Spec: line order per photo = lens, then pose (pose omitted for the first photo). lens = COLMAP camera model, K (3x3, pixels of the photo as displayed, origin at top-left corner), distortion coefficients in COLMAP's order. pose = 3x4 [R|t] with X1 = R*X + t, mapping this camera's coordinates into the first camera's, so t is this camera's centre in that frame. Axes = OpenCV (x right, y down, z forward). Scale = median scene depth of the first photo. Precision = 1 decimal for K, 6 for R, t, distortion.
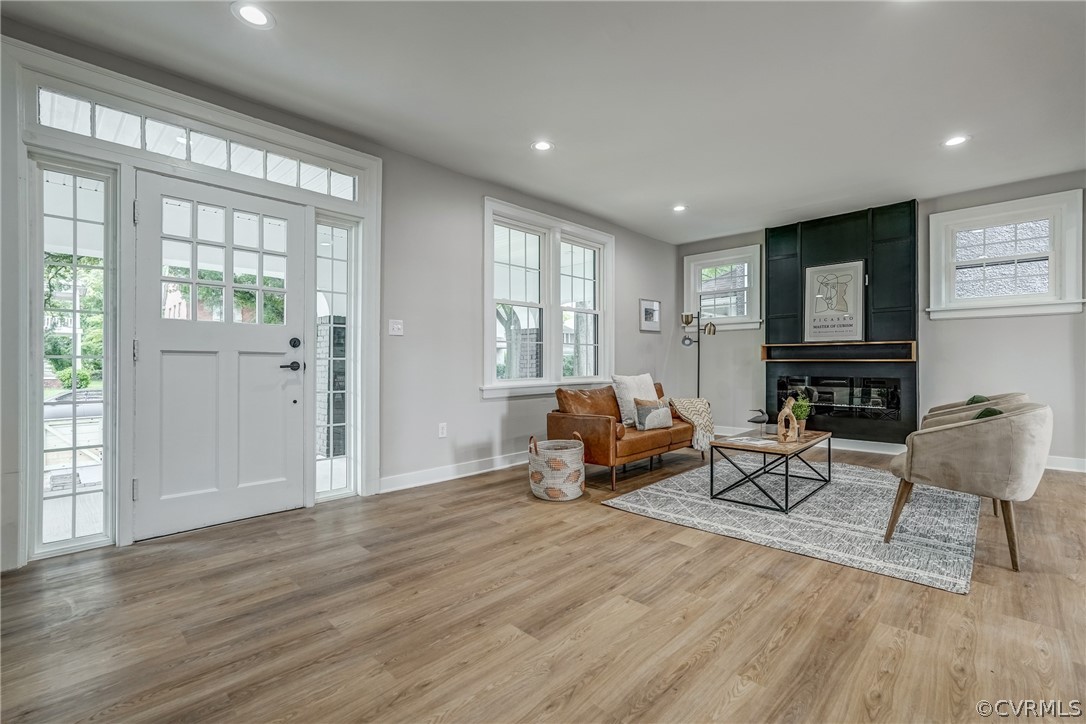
lens RADIAL K [[481.5, 0, 543.7], [0, 481.5, 363.4], [0, 0, 1]] dist [-0.012973, 0.004702]
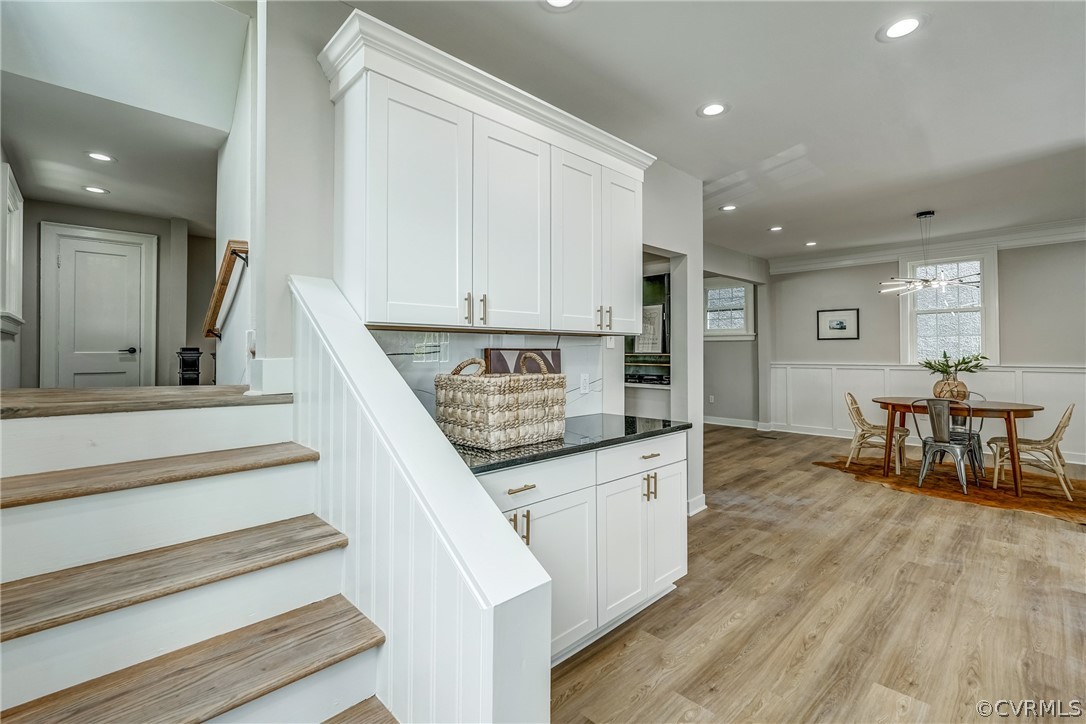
lens RADIAL K [[481.5, 0, 550.7], [0, 481.5, 343.4], [0, 0, 1]] dist [-0.012973, 0.004702]
pose [[0.999796, 0.000002, -0.020221, 0.633110], [-0.000424, 0.999783, -0.020830, -0.092186], [0.020217, 0.020834, 0.999579, -1.341306]]
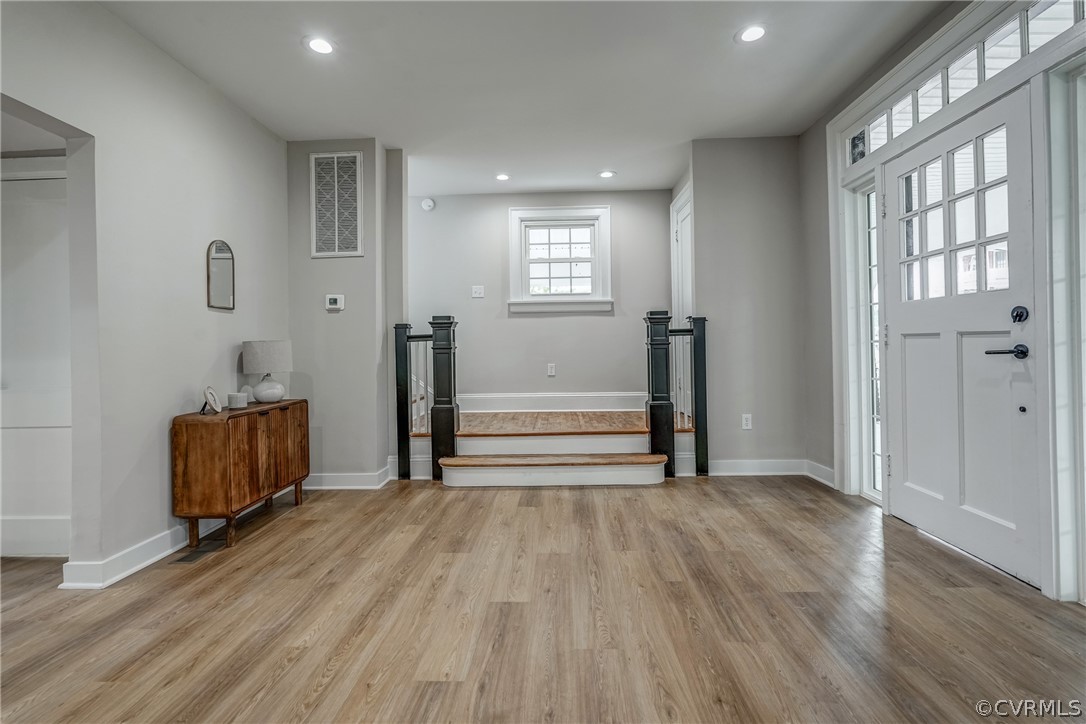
lens RADIAL K [[481.5, 0, 543.4], [0, 481.5, 348.5], [0, 0, 1]] dist [-0.012973, 0.004702]
pose [[-0.738172, 0.014877, -0.674448, 0.433852], [0.015567, 0.999866, 0.005018, -0.014175], [0.674433, -0.006795, -0.738305, 1.281002]]
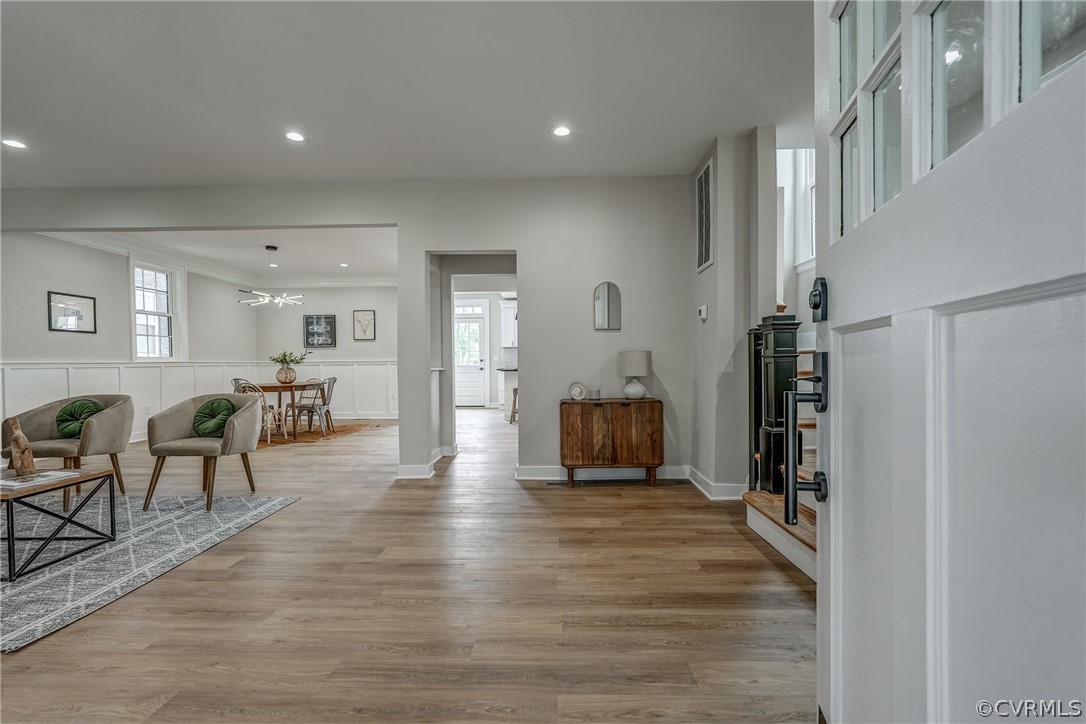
lens RADIAL K [[481.5, 0, 548.3], [0, 481.5, 366.7], [0, 0, 1]] dist [-0.012973, 0.004702]
pose [[-0.685756, 0.003185, 0.727825, -0.813234], [0.013159, 0.999881, 0.008023, -0.004804], [-0.727713, 0.015079, -0.685716, 1.198964]]
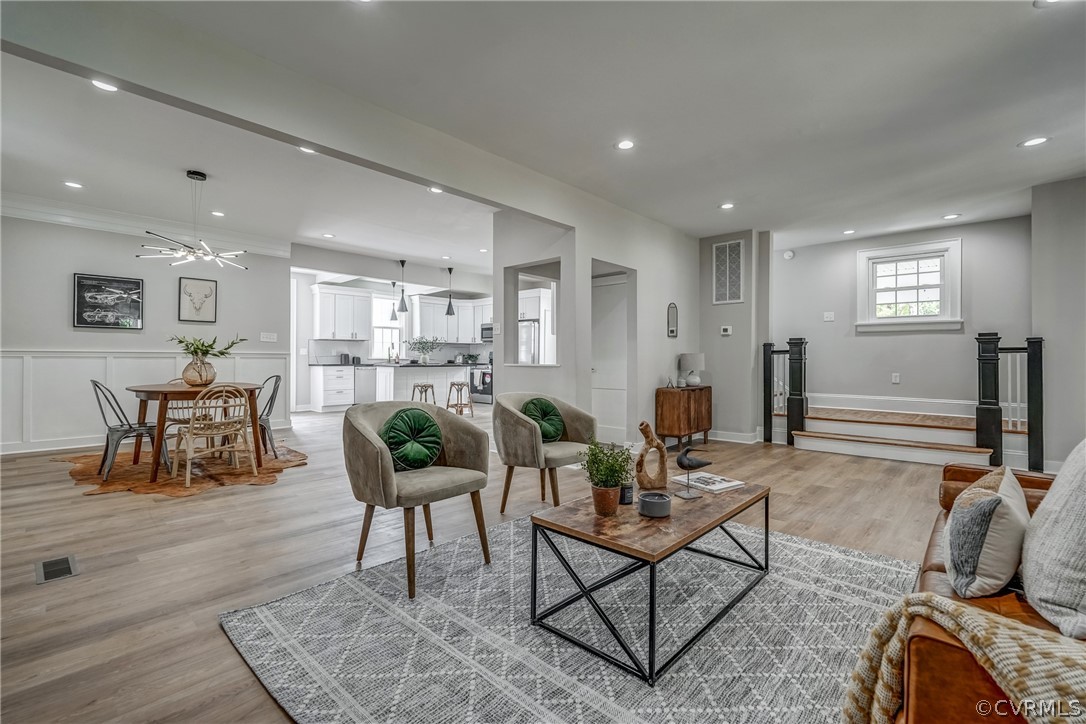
lens RADIAL K [[481.5, 0, 546.5], [0, 481.5, 352.0], [0, 0, 1]] dist [-0.012973, 0.004702]
pose [[-0.999589, -0.004652, -0.028297, 0.886345], [-0.004349, 0.999933, -0.010764, -0.016897], [0.028345, -0.010637, -0.999542, 2.173945]]
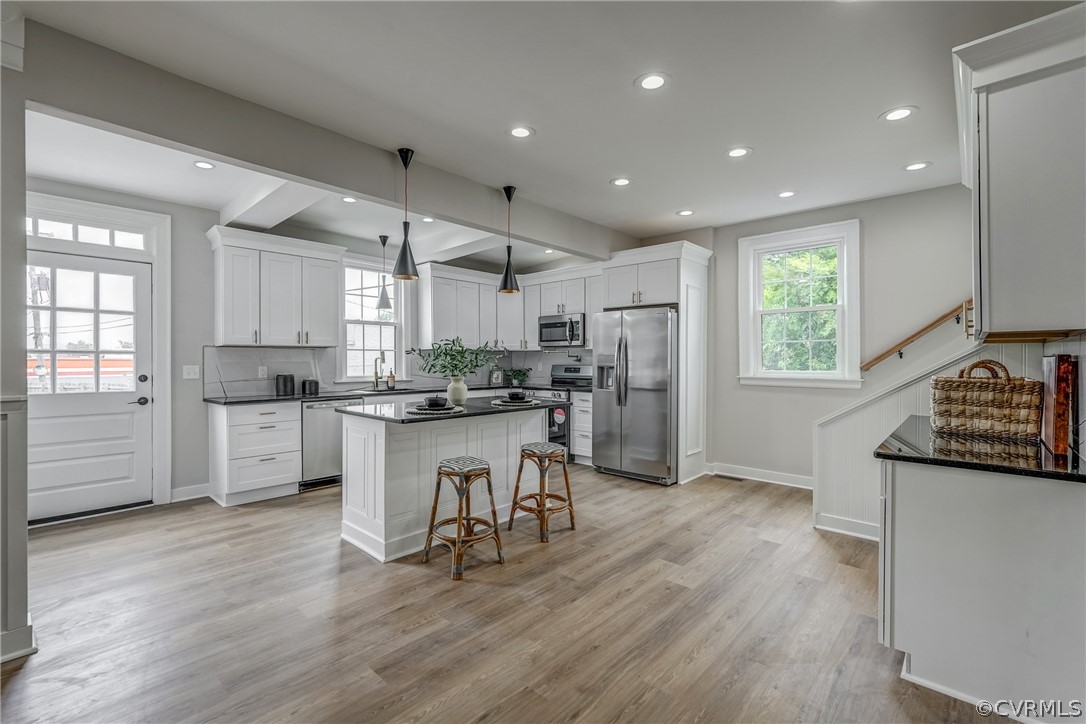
lens RADIAL K [[481.5, 0, 541.7], [0, 481.5, 356.7], [0, 0, 1]] dist [-0.012973, 0.004702]
pose [[-0.999343, -0.000641, -0.036225, 1.419414], [-0.000558, 0.999997, -0.002301, -0.099001], [0.036227, -0.002280, -0.999341, 0.315691]]
